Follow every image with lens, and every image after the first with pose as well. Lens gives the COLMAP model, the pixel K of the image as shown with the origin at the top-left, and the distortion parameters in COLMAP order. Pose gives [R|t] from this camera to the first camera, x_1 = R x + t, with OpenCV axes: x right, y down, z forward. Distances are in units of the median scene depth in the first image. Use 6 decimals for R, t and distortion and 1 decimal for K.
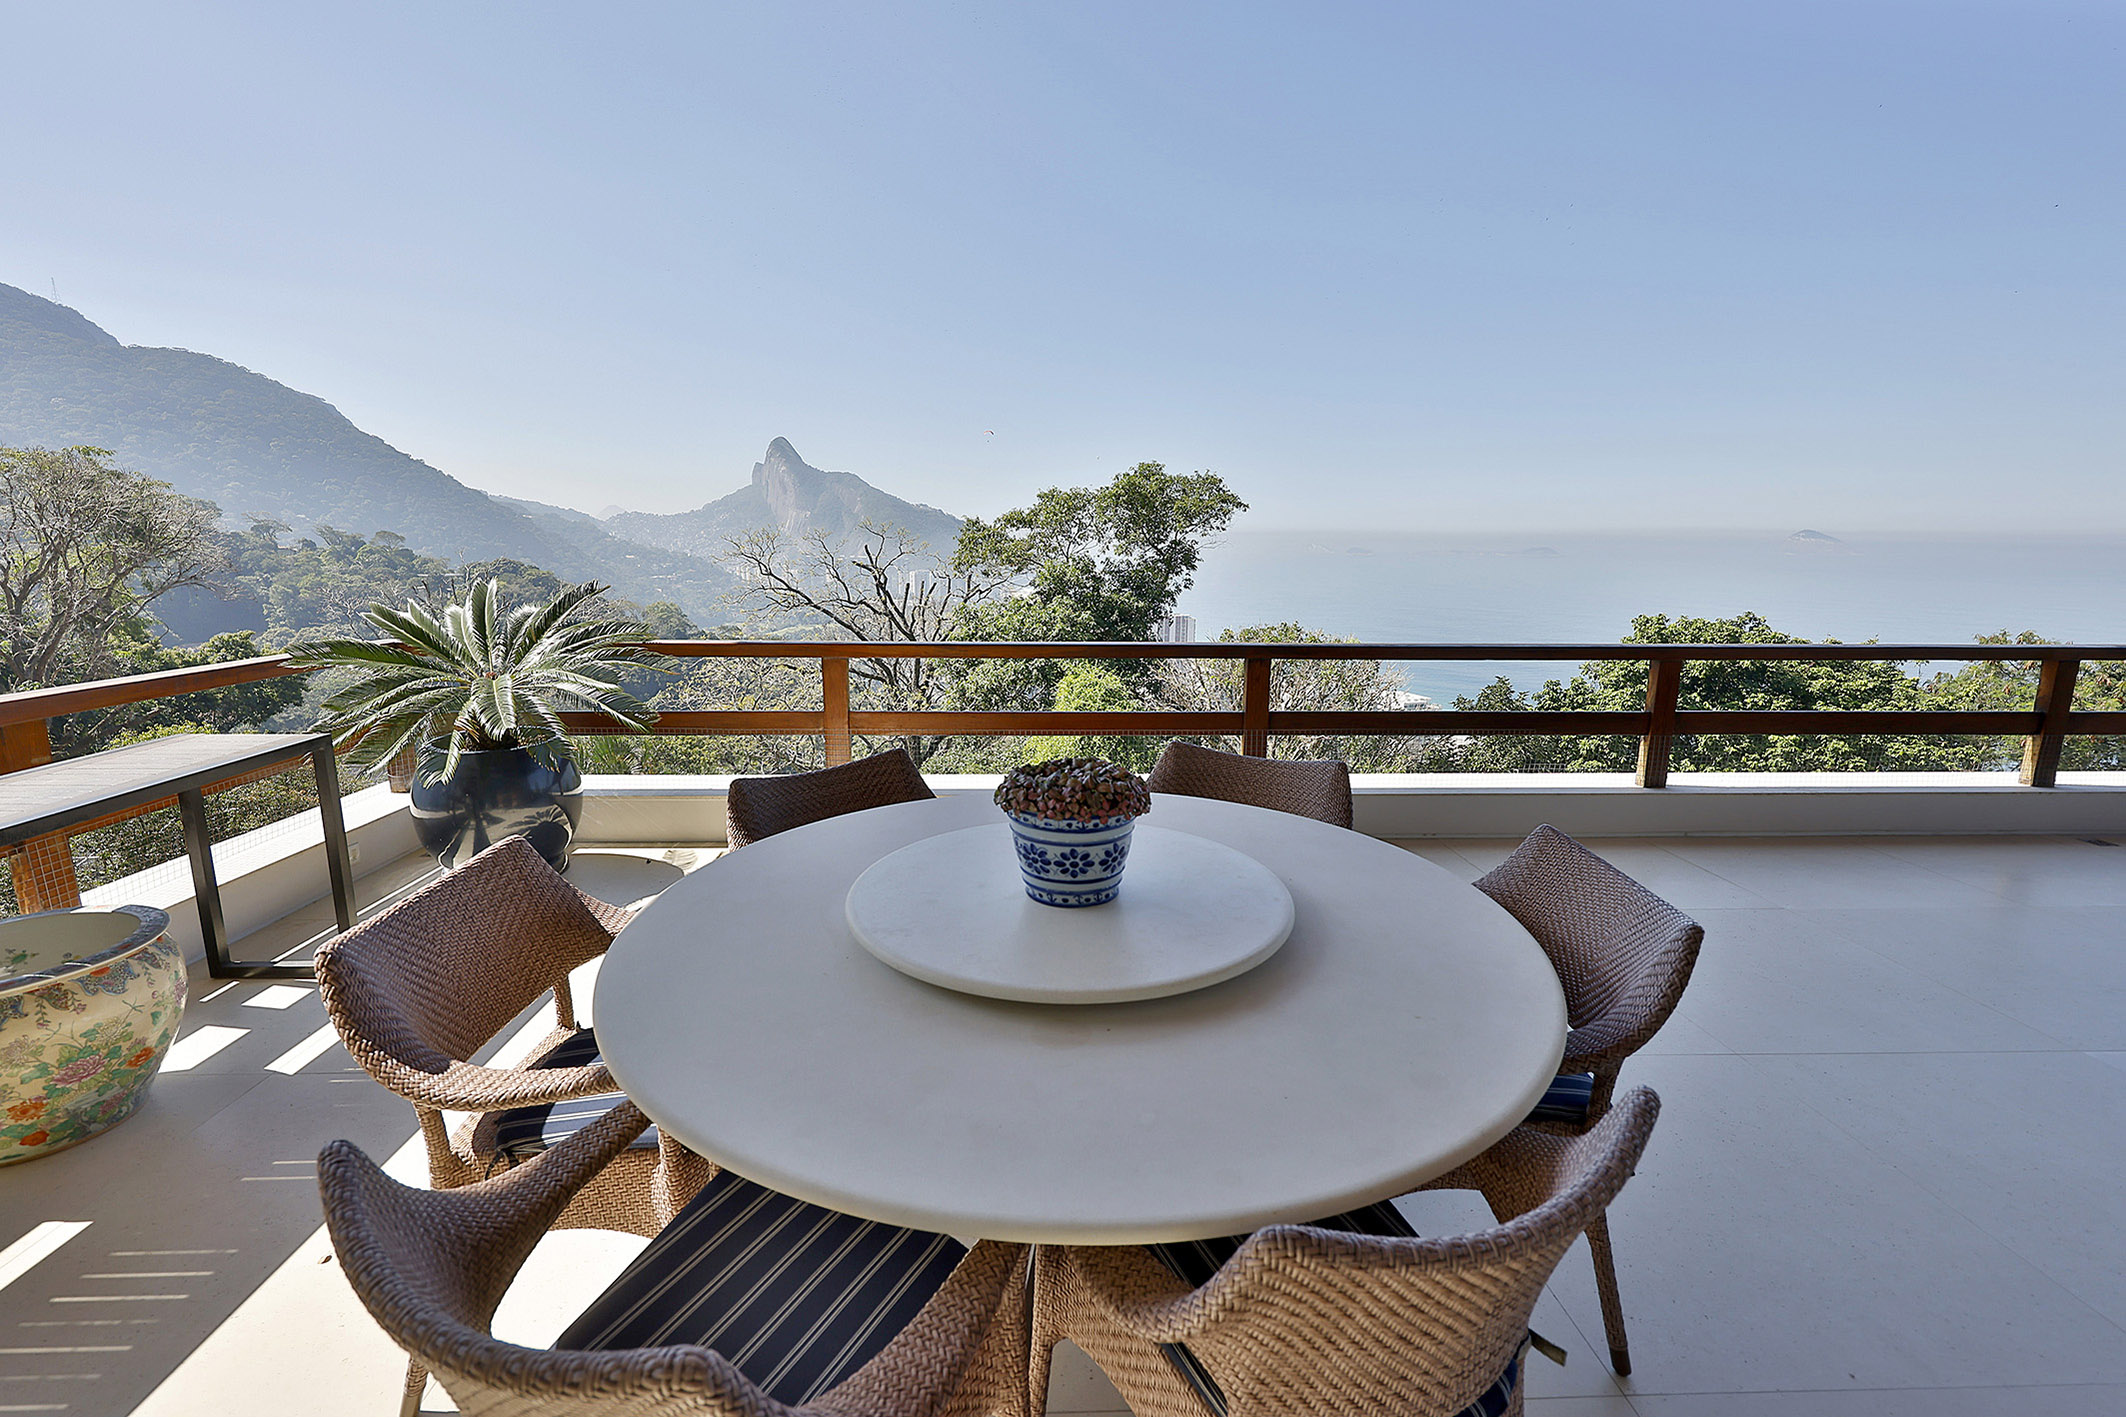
lens RADIAL K [[899.2, 0, 1047.3], [0, 899.2, 711.4], [0, 0, 1]] dist [-0.002294, 0.000072]
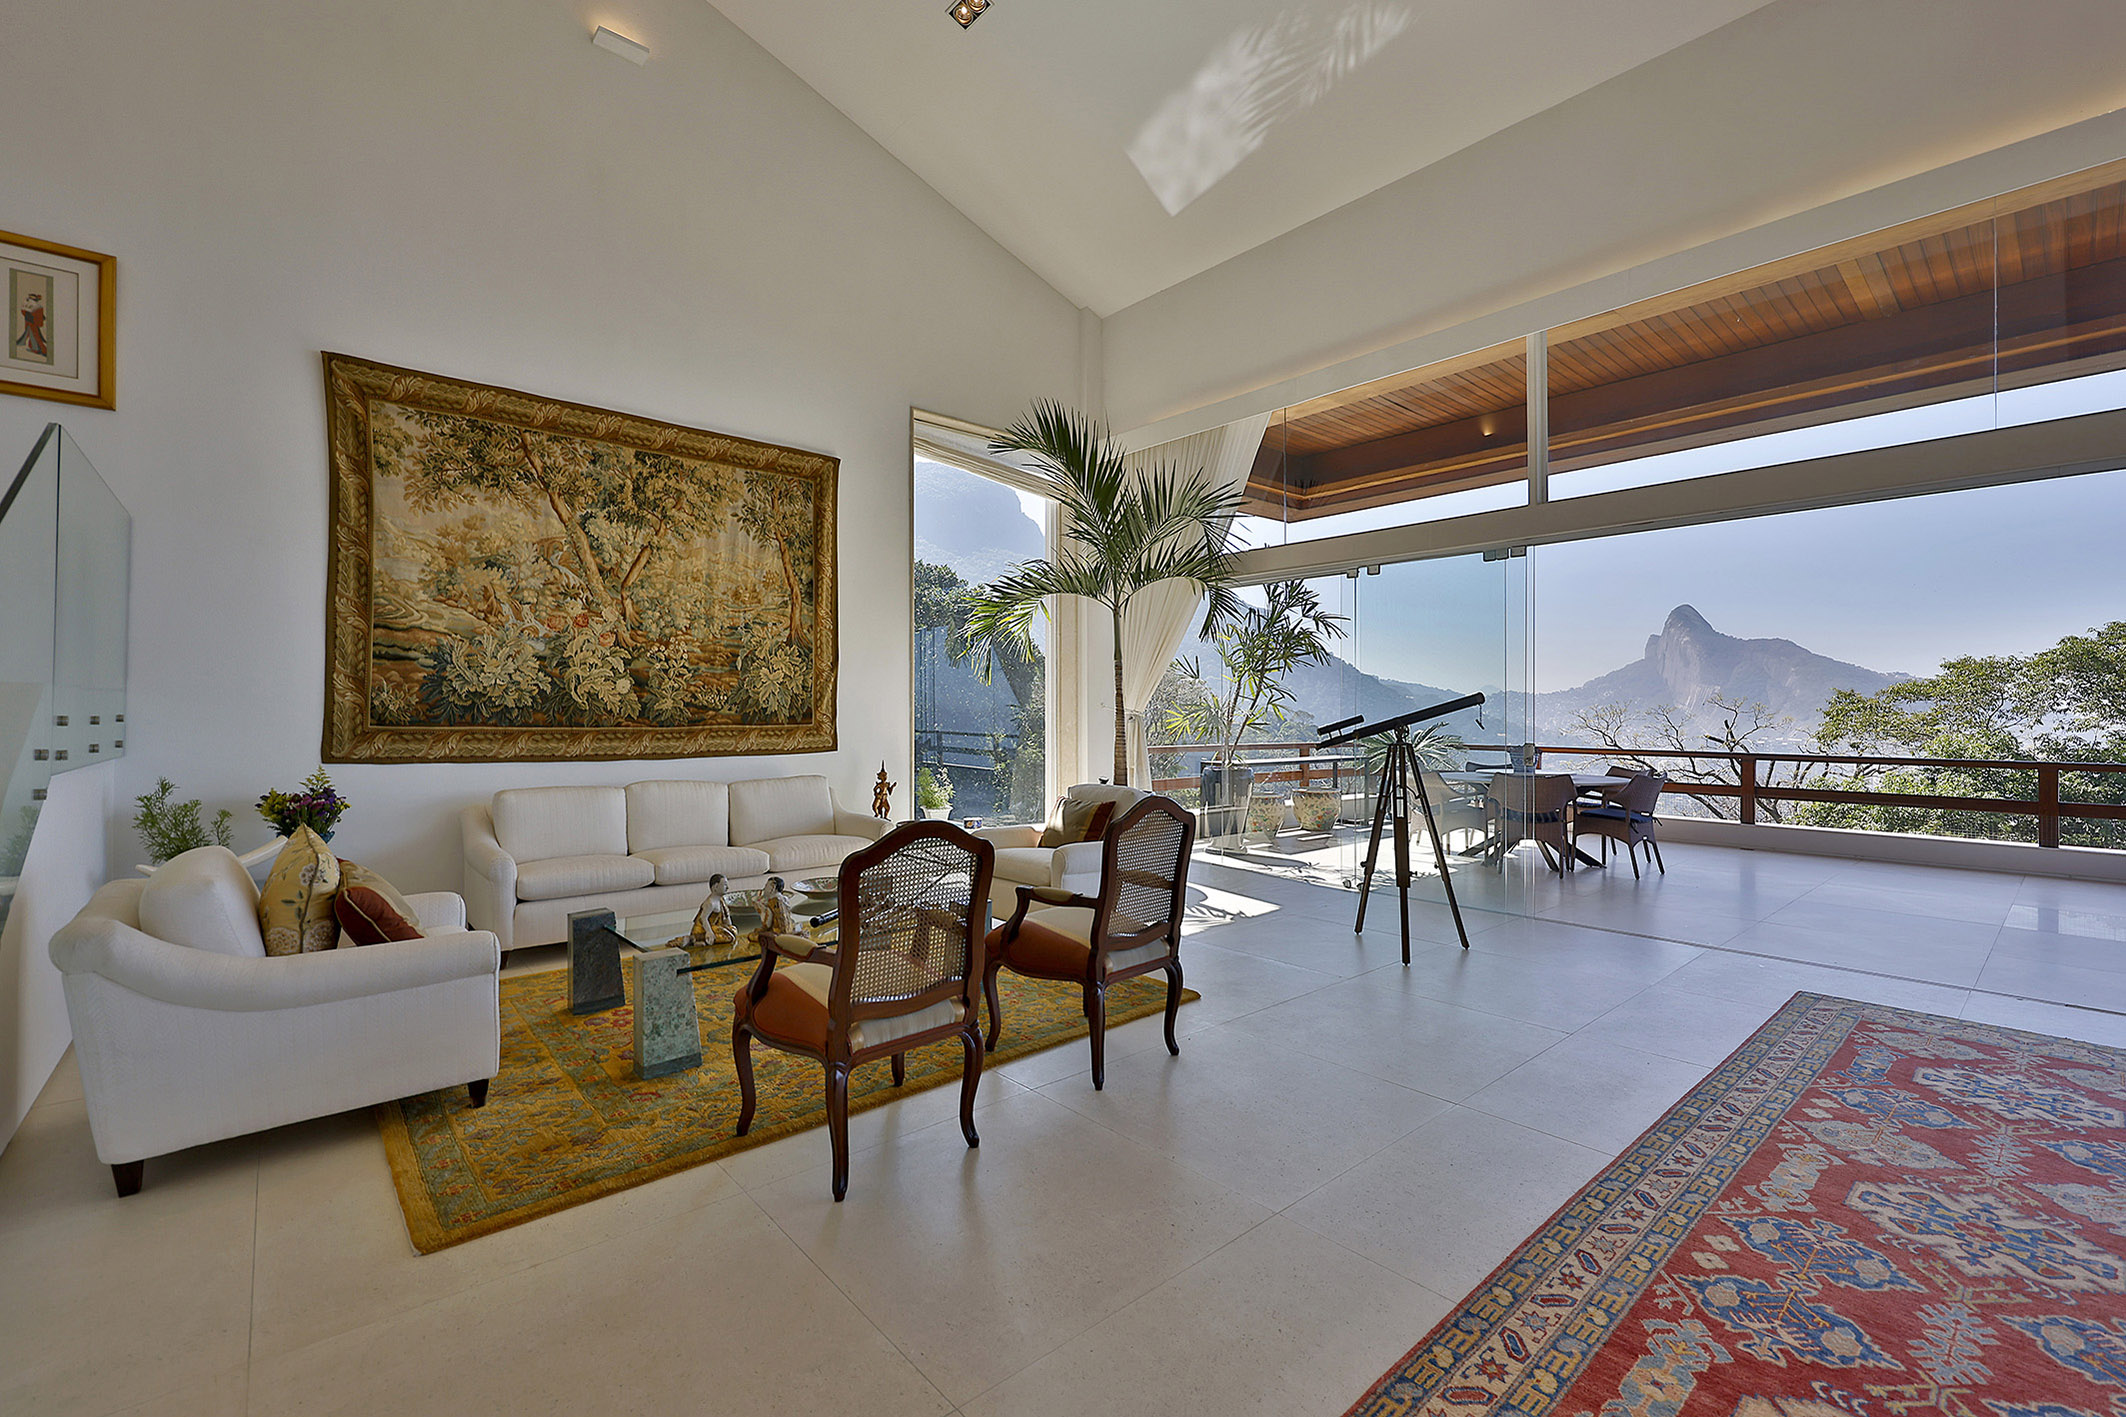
lens RADIAL K [[899.2, 0, 1054.7], [0, 899.2, 707.2], [0, 0, 1]] dist [-0.002294, 0.000072]
pose [[0.629414, -0.010519, -0.776999, 0.133224], [-0.144911, 0.980779, -0.130663, 0.050921], [0.763439, 0.194837, 0.615792, -0.240892]]
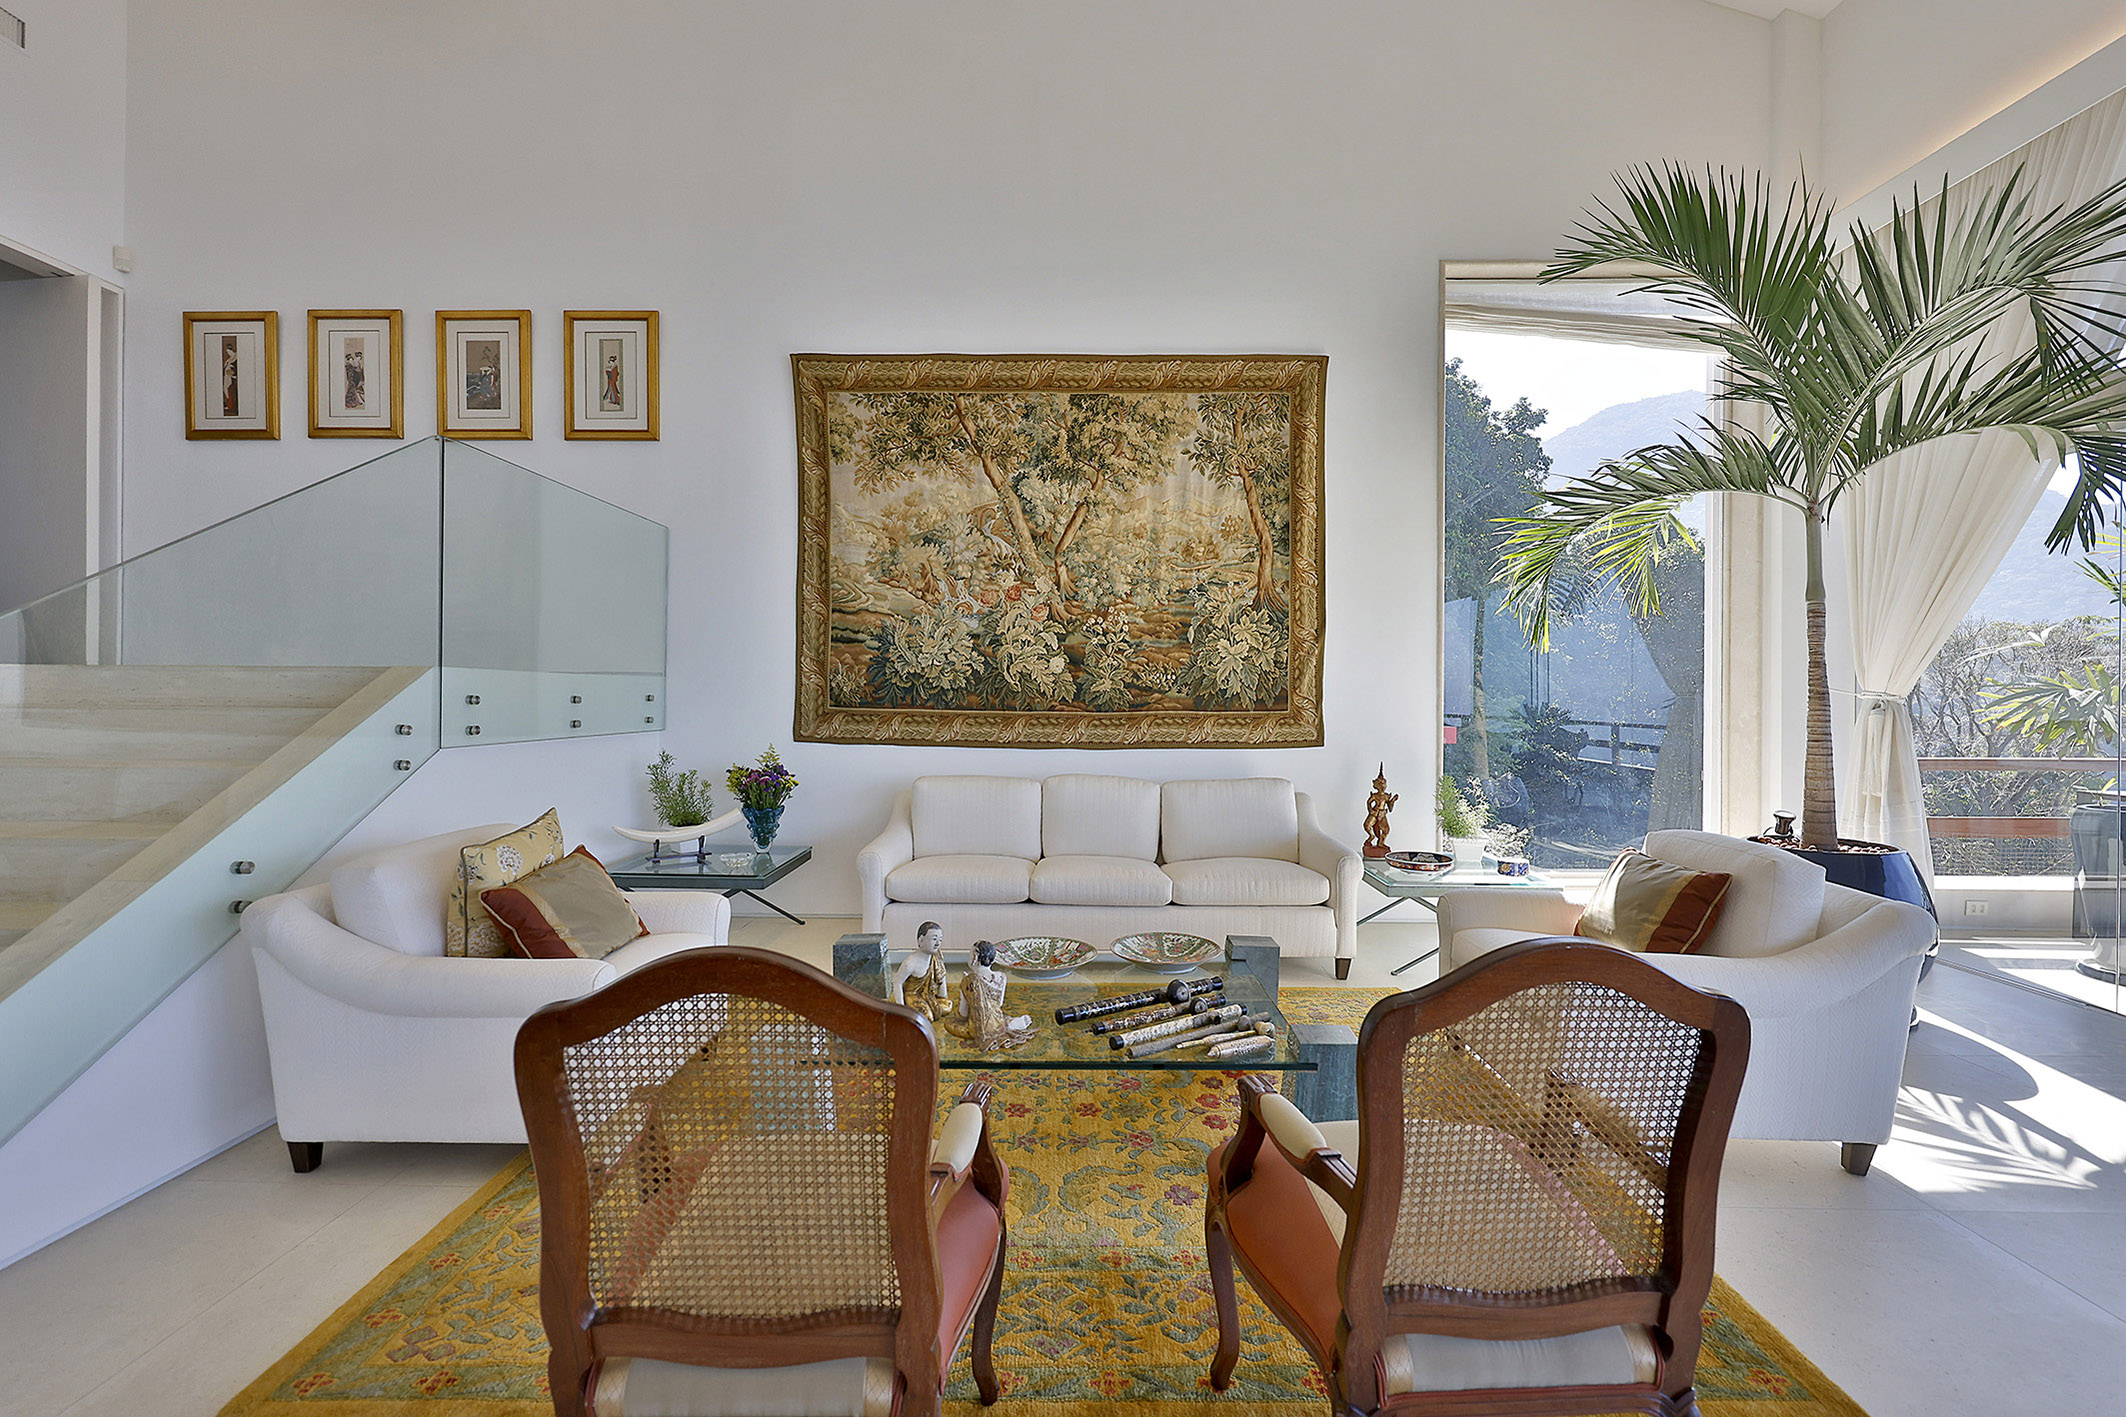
lens RADIAL K [[899.2, 0, 1057.2], [0, 899.2, 701.7], [0, 0, 1]] dist [-0.002294, 0.000072]
pose [[-0.051001, 0.000858, -0.998698, 0.090137], [-0.194198, 0.980903, 0.010760, 0.038170], [0.979636, 0.194494, -0.049860, -0.175977]]
